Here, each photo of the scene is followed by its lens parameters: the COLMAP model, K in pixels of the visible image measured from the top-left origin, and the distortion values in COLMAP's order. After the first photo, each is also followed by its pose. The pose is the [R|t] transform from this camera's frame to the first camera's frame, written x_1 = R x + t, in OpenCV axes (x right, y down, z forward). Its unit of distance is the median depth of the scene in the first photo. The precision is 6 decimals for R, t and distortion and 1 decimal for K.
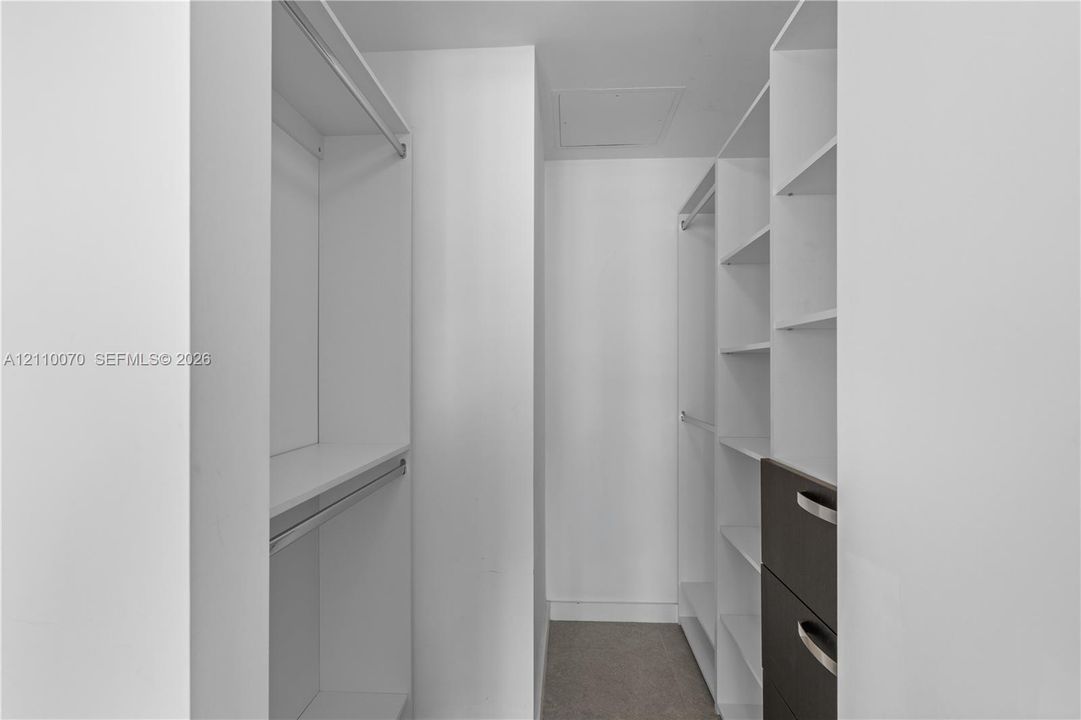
lens RADIAL K [[495.6, 0, 538.3], [0, 495.6, 353.2], [0, 0, 1]] dist [-0.002404, -0.000277]
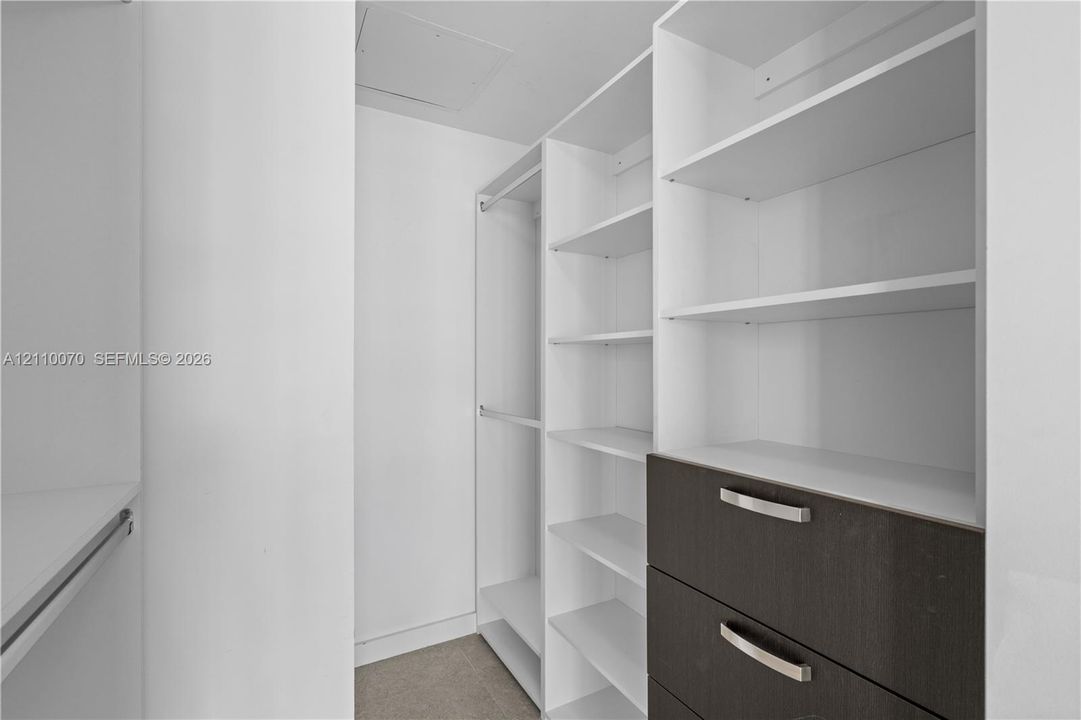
lens RADIAL K [[487.5, 0, 542.2], [0, 487.5, 351.3], [0, 0, 1]] dist [-0.003499, -0.000254]
pose [[0.840628, 0.013260, 0.541450, -0.146925], [-0.019757, 0.999786, 0.006190, 0.010301], [-0.541252, -0.015901, 0.840710, 0.215285]]
